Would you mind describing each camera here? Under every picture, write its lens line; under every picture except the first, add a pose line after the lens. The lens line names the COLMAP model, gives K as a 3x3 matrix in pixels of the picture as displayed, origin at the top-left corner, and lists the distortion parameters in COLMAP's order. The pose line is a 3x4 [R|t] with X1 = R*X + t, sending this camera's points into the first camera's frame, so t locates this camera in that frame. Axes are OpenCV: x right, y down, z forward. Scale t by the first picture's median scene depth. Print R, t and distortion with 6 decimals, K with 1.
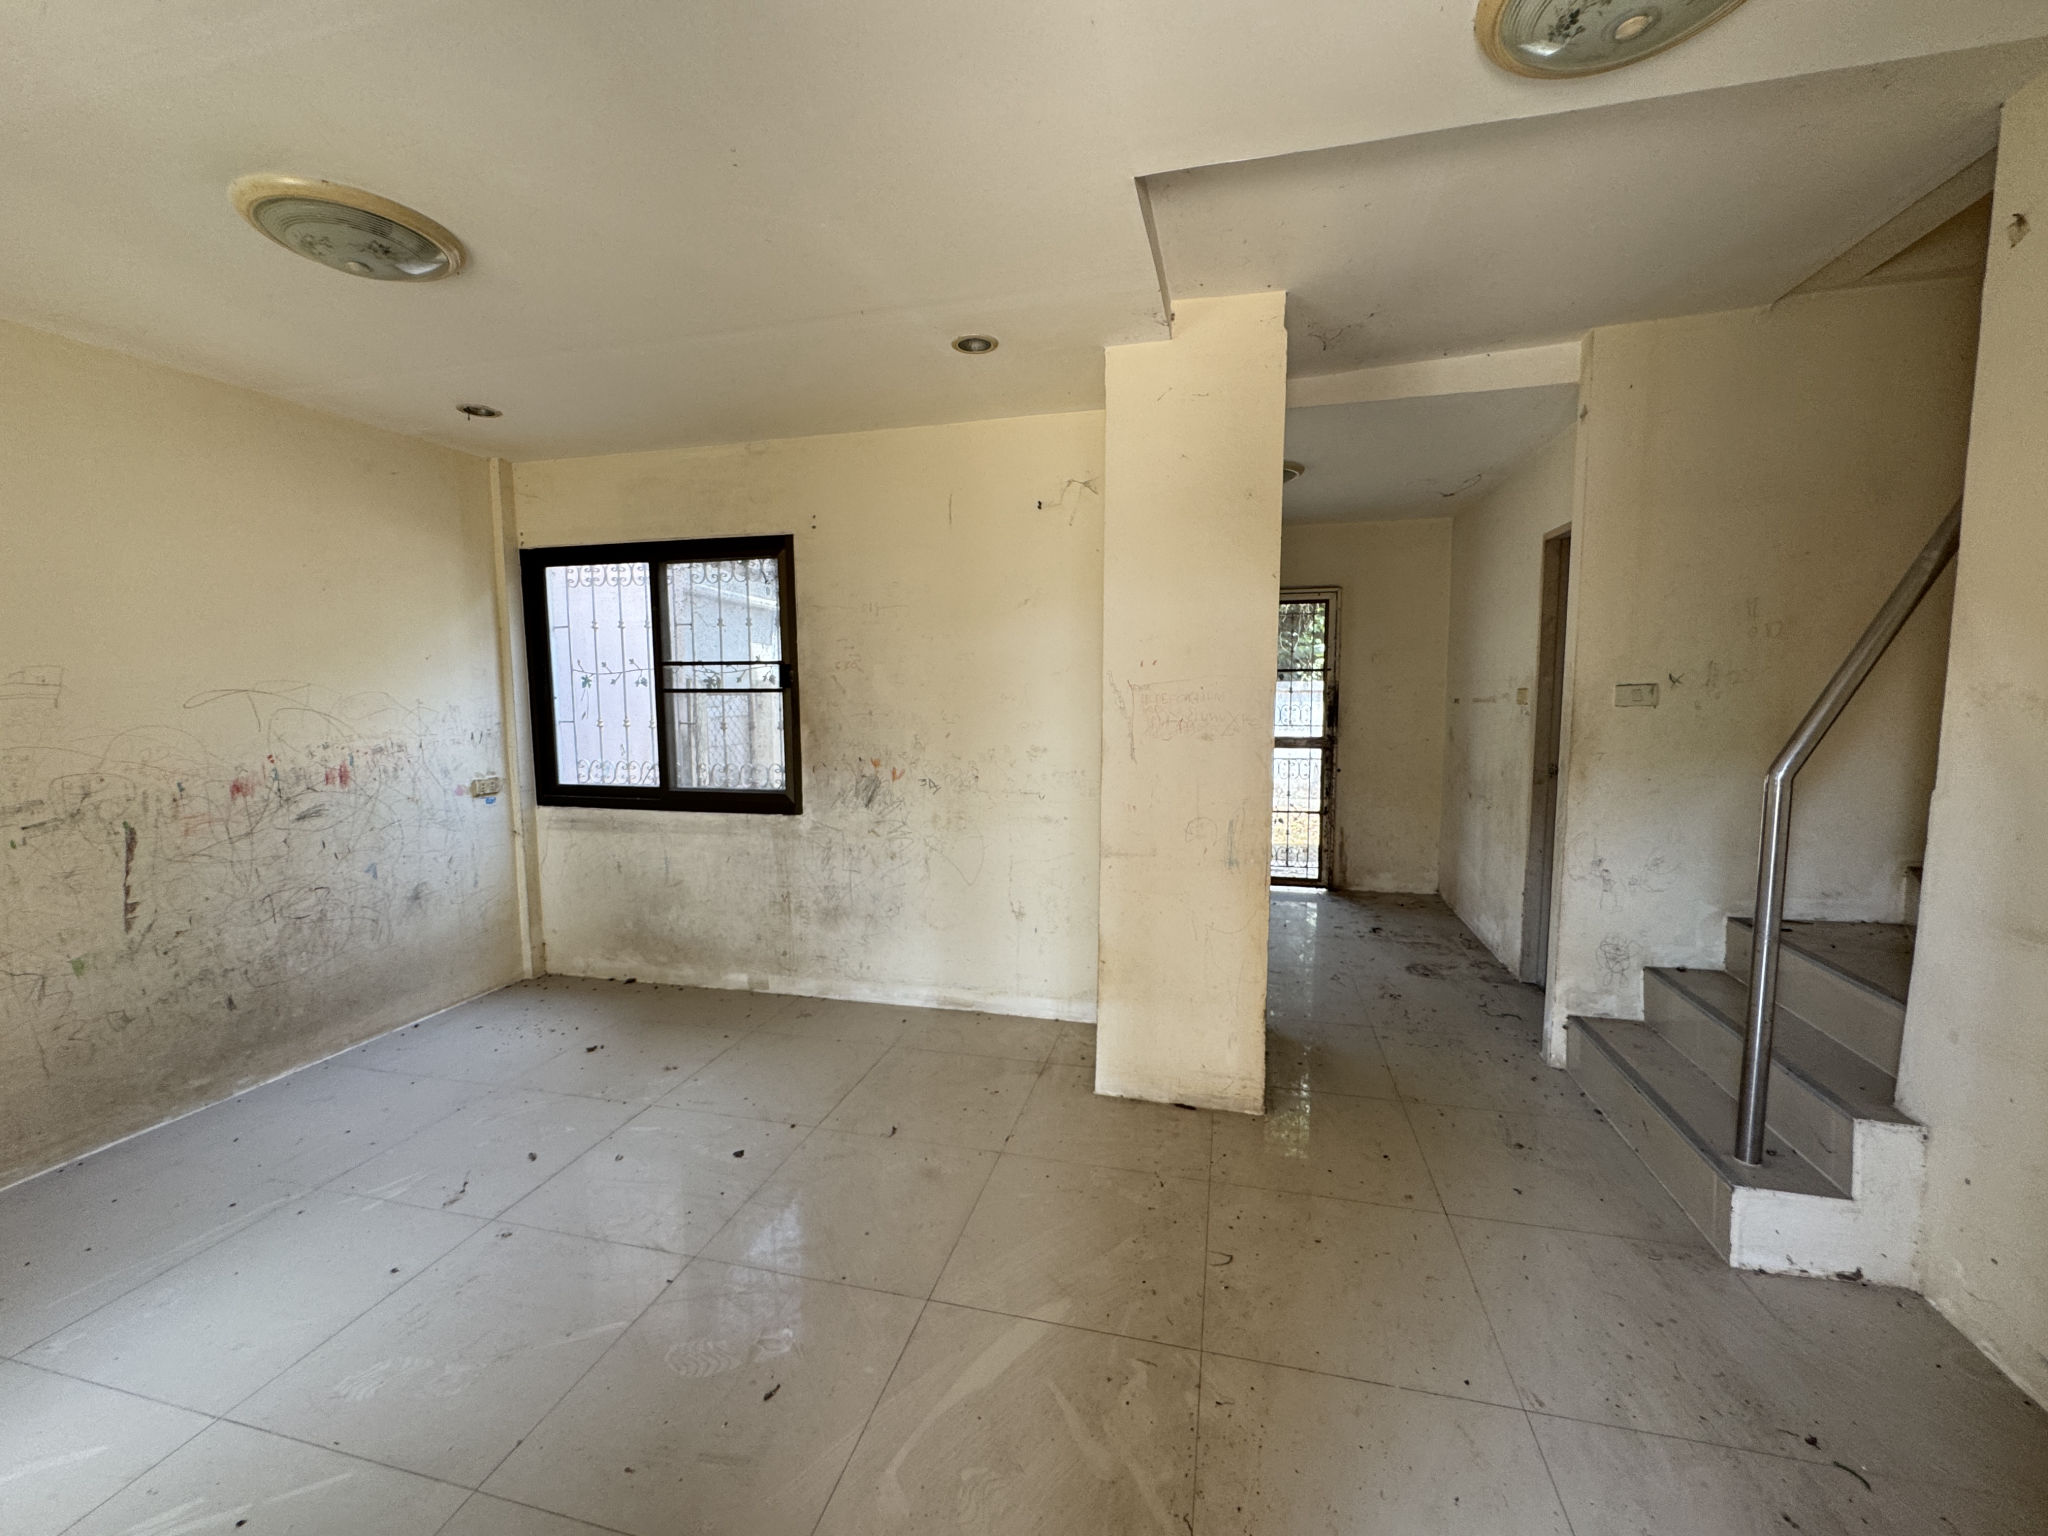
lens RADIAL K [[822.1, 0, 1032.7], [0, 822.1, 772.3], [0, 0, 1]] dist [-0.001327, -0.000234]
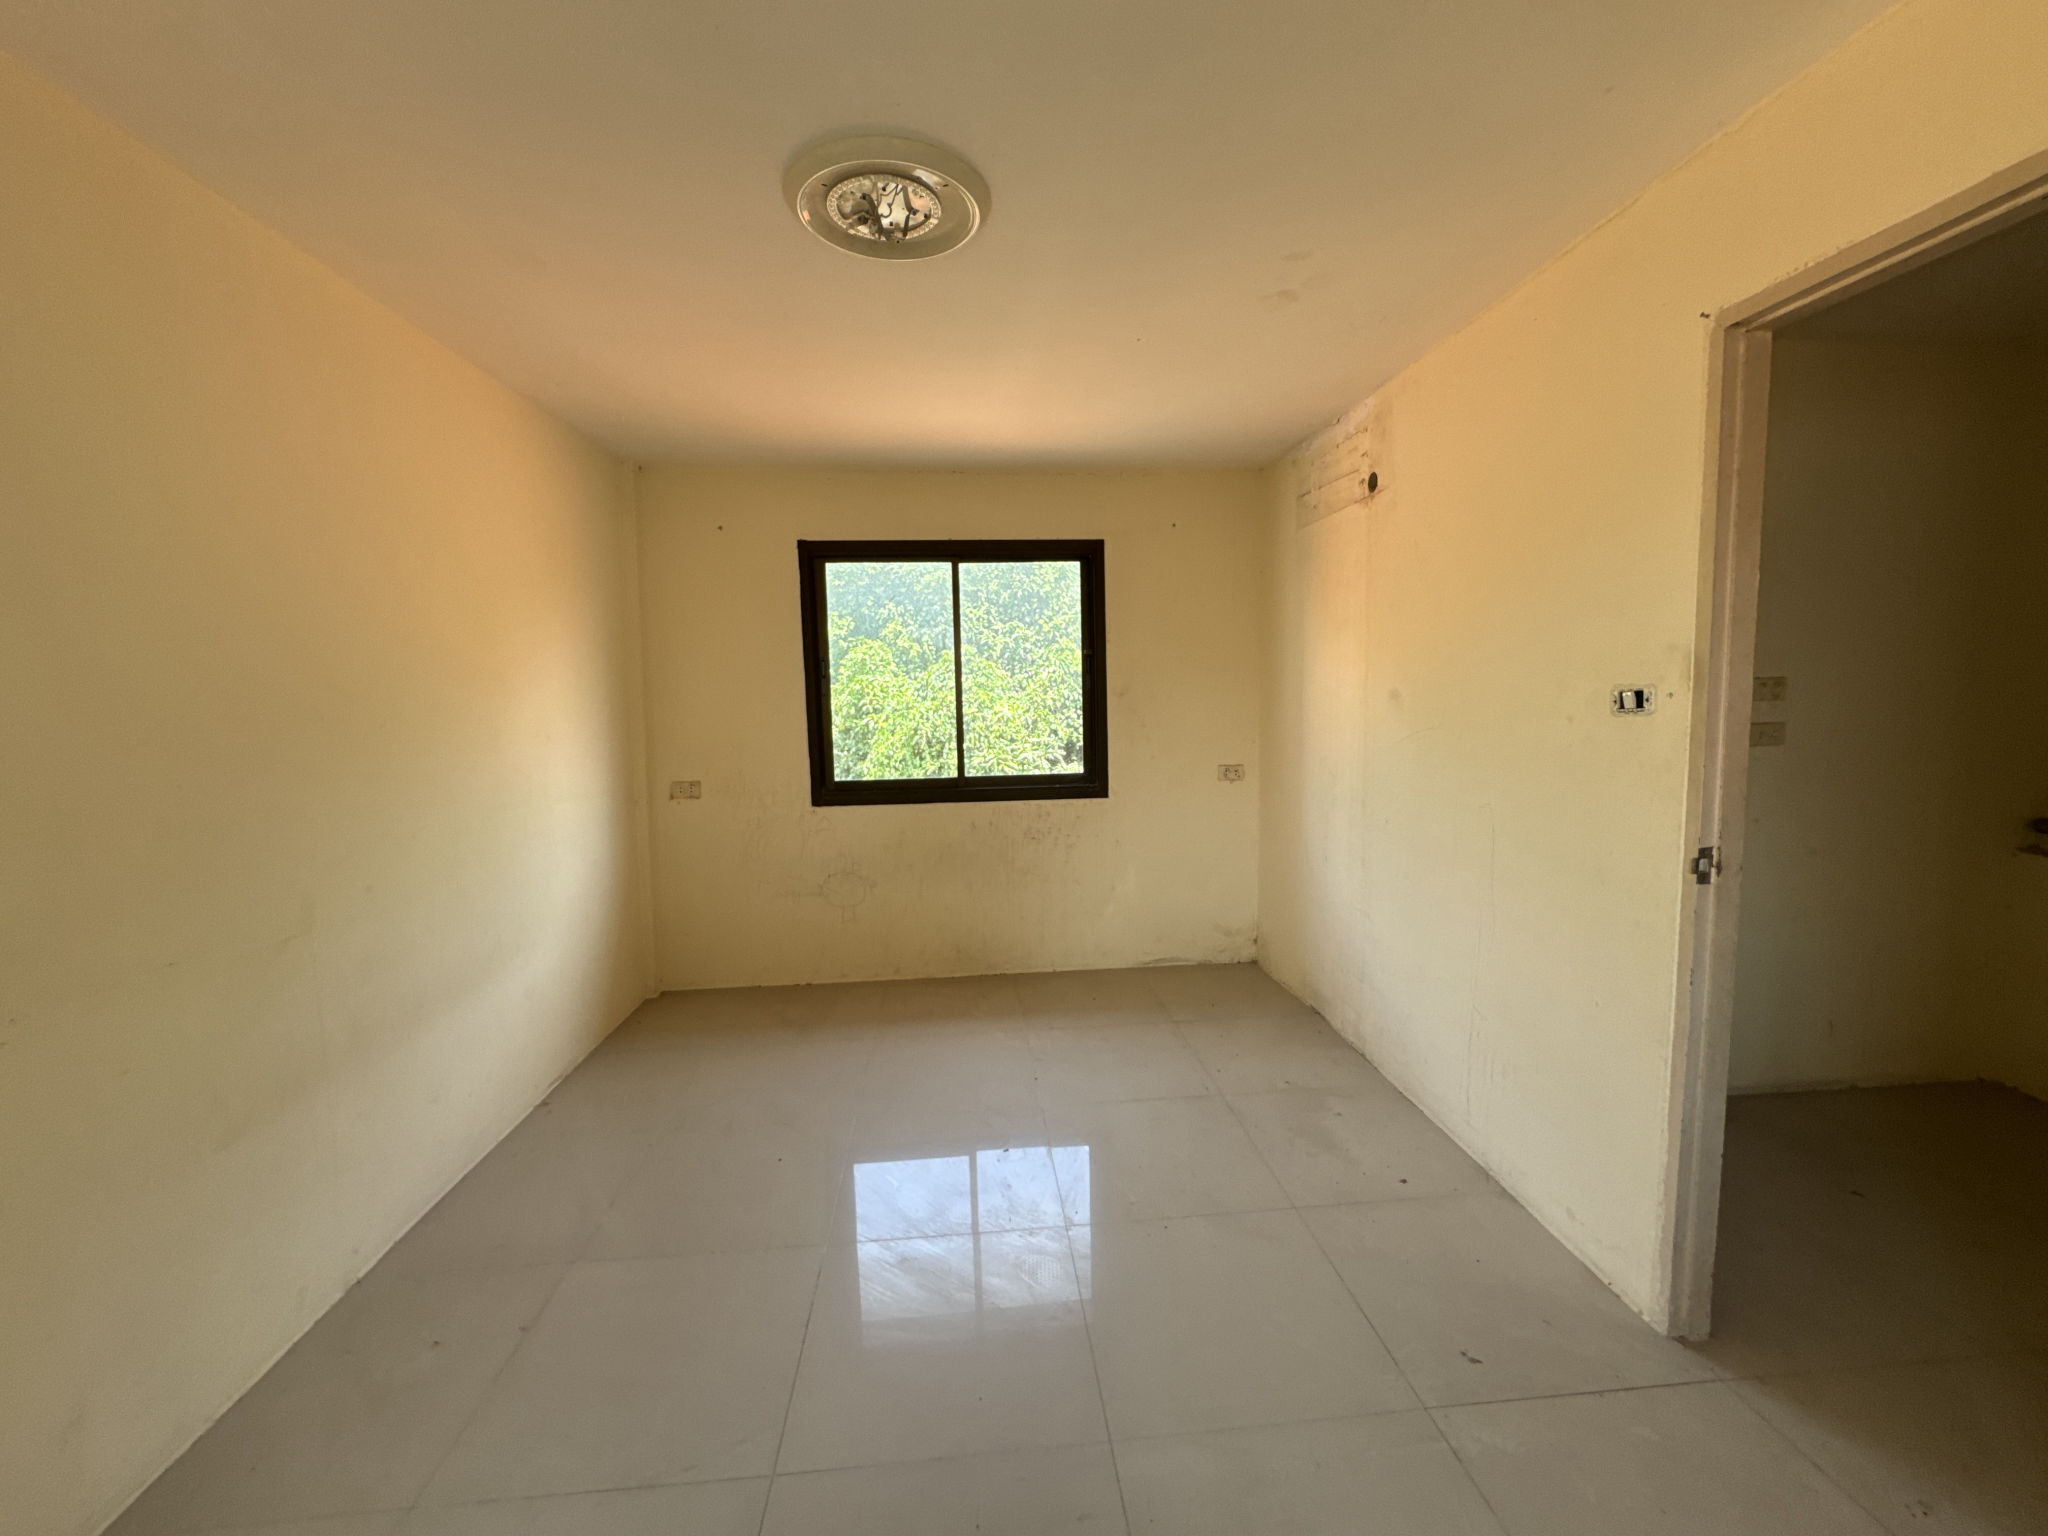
lens RADIAL K [[822.1, 0, 1016.0], [0, 822.1, 762.0], [0, 0, 1]] dist [-0.001327, -0.000234]
pose [[0.959596, -0.035295, 0.279159, -0.658164], [0.036453, 0.999335, 0.001044, -0.001845], [-0.279010, 0.009174, 0.960244, -0.004936]]
